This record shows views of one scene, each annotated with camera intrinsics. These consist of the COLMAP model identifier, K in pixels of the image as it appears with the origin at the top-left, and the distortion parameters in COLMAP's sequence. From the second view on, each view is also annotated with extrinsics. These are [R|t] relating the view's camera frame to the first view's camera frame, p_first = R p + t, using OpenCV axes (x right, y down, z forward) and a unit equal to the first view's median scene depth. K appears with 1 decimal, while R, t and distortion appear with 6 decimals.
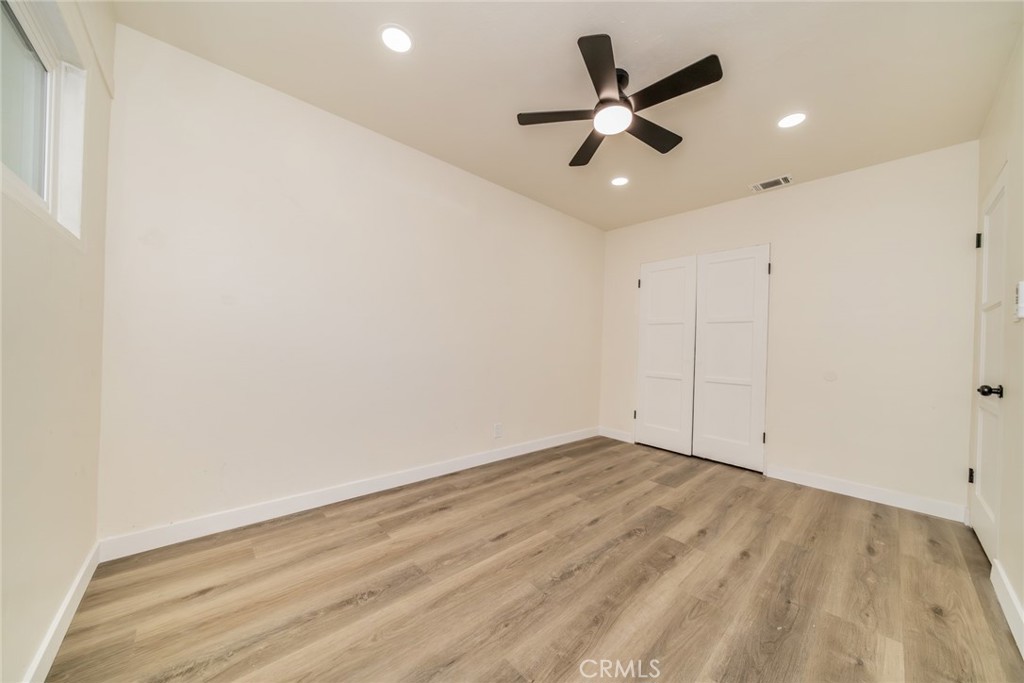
lens RADIAL K [[350.8, 0, 506.0], [0, 350.8, 346.8], [0, 0, 1]] dist [-0.002317, -0.000172]
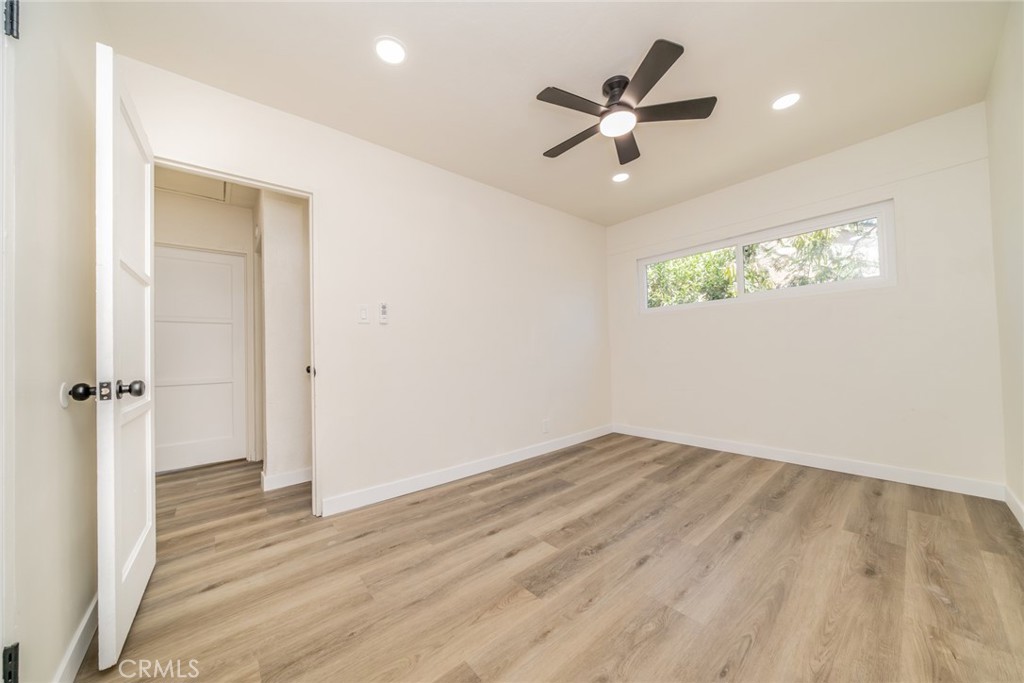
lens RADIAL K [[350.8, 0, 517.0], [0, 350.8, 346.5], [0, 0, 1]] dist [-0.002317, -0.000172]
pose [[-0.999988, -0.004837, 0.001251, 0.582021], [-0.004855, 0.999882, -0.014607, 0.047917], [-0.001180, -0.014613, -0.999893, 1.959167]]
